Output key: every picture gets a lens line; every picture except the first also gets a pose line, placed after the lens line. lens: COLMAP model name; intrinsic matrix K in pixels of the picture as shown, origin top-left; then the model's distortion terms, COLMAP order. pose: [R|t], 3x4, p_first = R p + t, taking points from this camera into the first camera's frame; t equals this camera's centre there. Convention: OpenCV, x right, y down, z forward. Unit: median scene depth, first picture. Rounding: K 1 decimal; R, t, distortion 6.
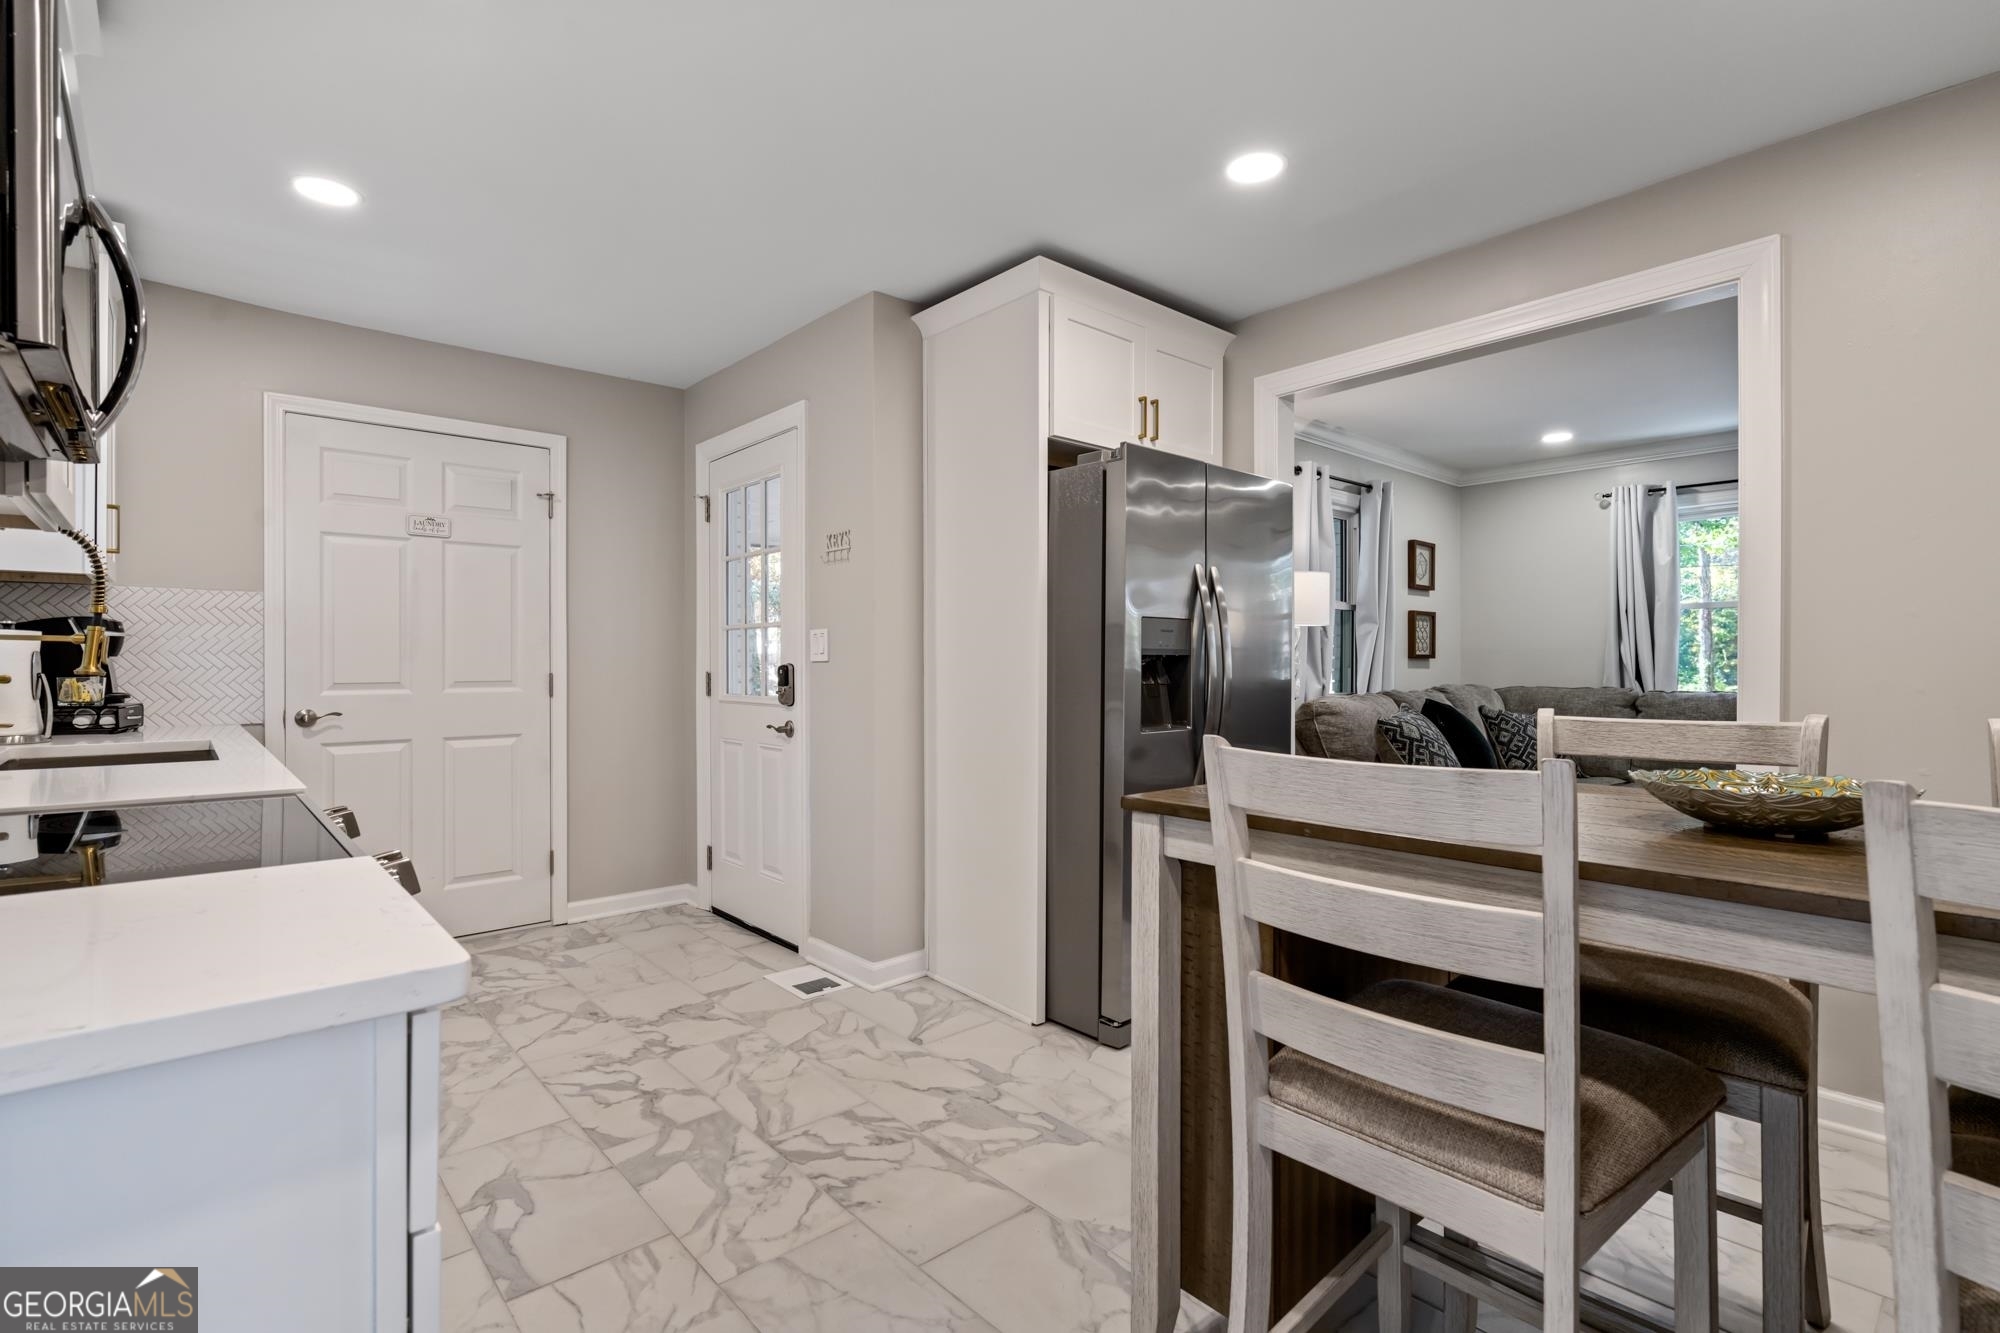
lens RADIAL K [[939.8, 0, 1000.0], [0, 939.8, 666.5], [0, 0, 1]] dist [-0.001214, -0.000265]
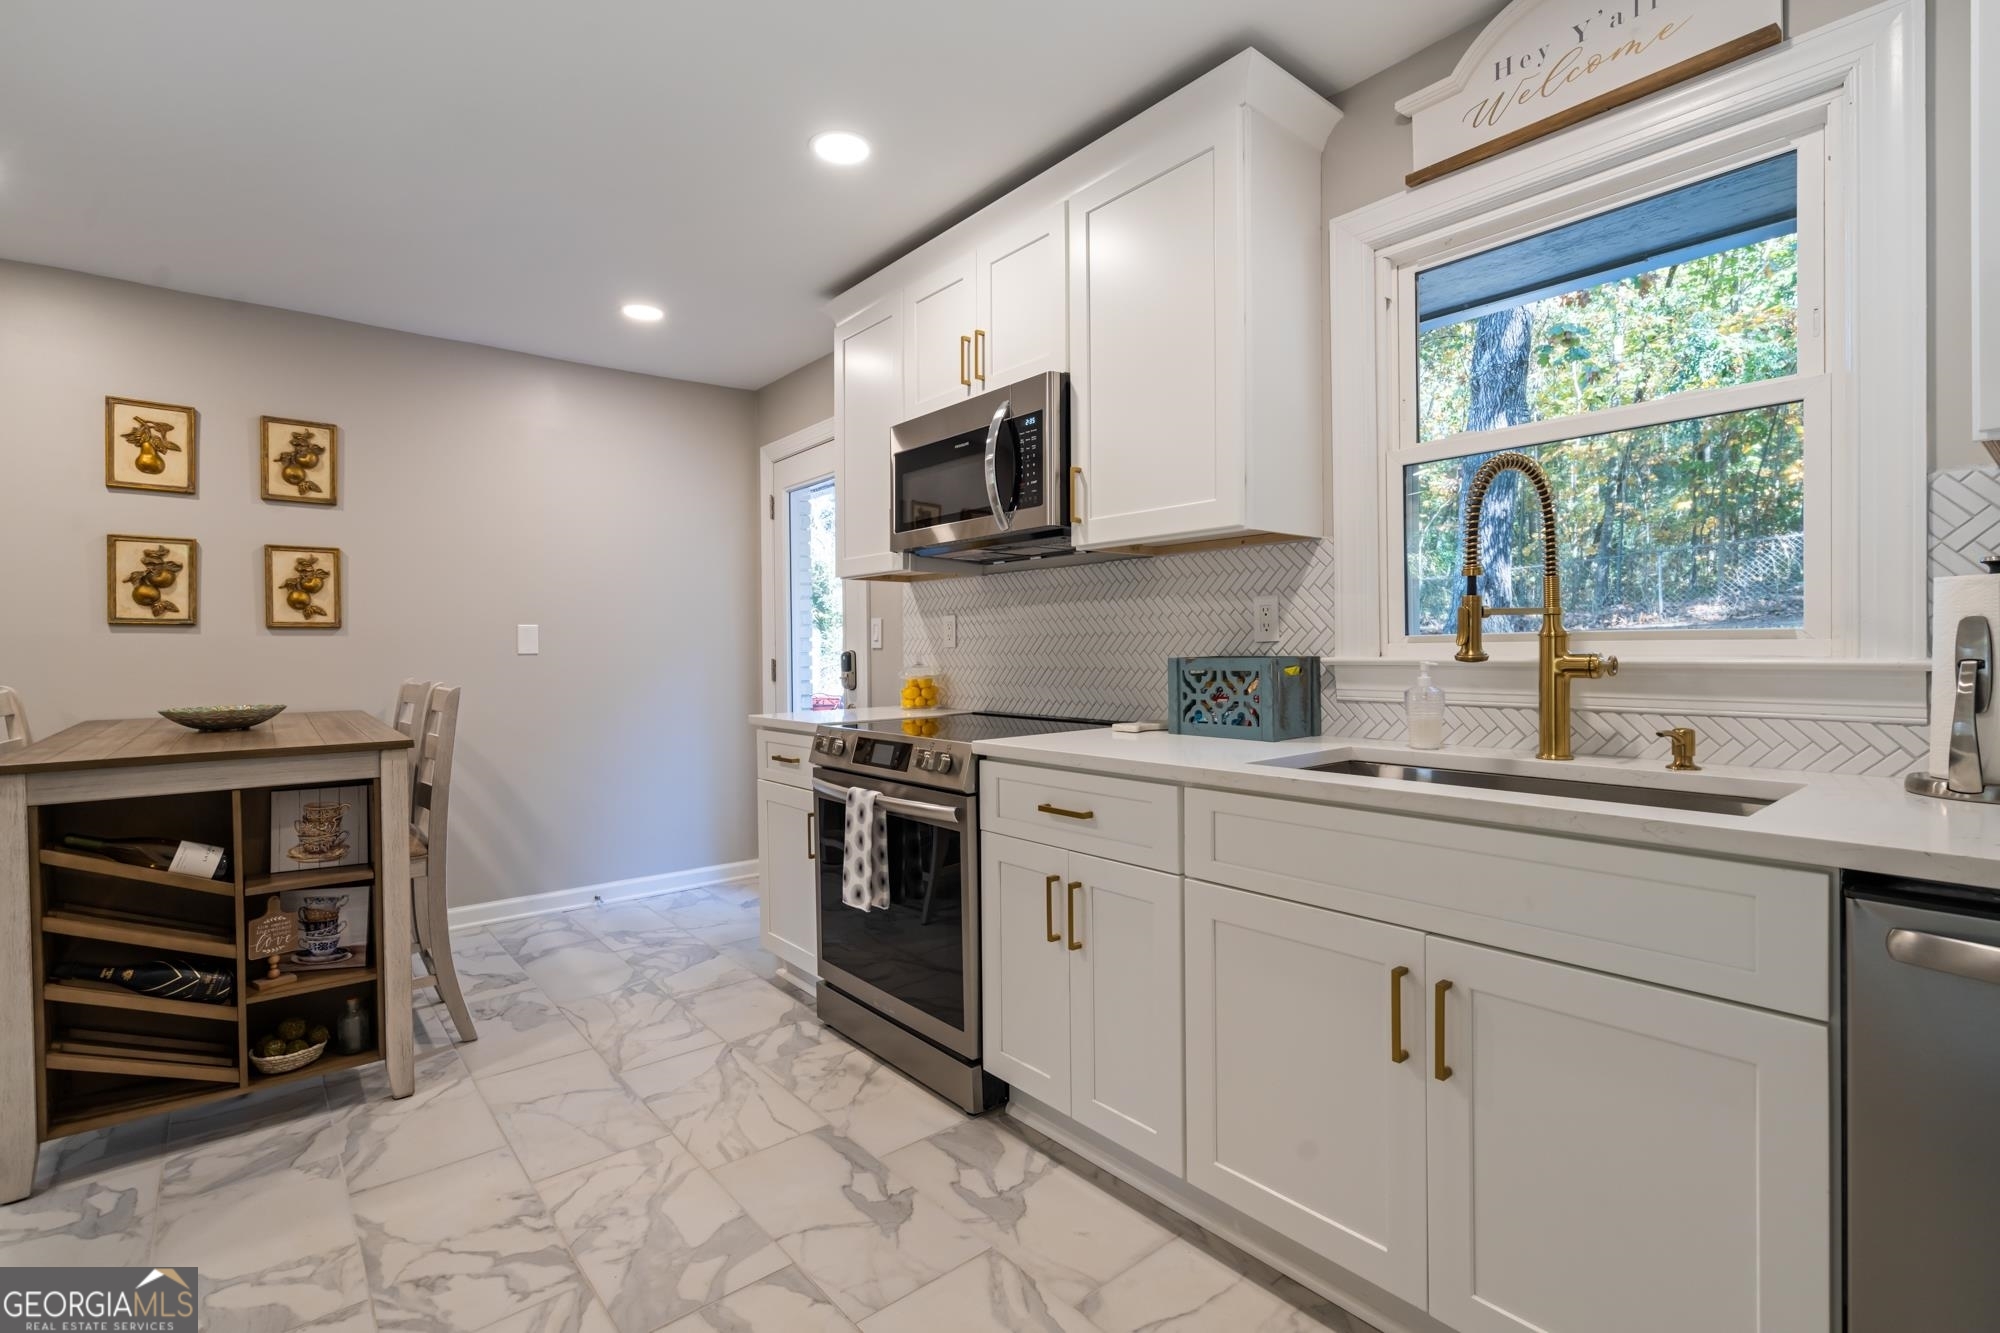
lens RADIAL K [[913.6, 0, 994.4], [0, 913.6, 661.2], [0, 0, 1]] dist [-0.003463, 0.000552]
pose [[-0.999401, 0.008127, 0.033632, -0.448235], [0.008767, 0.999782, 0.018933, -0.004042], [-0.033470, 0.019217, -0.999255, 1.262009]]
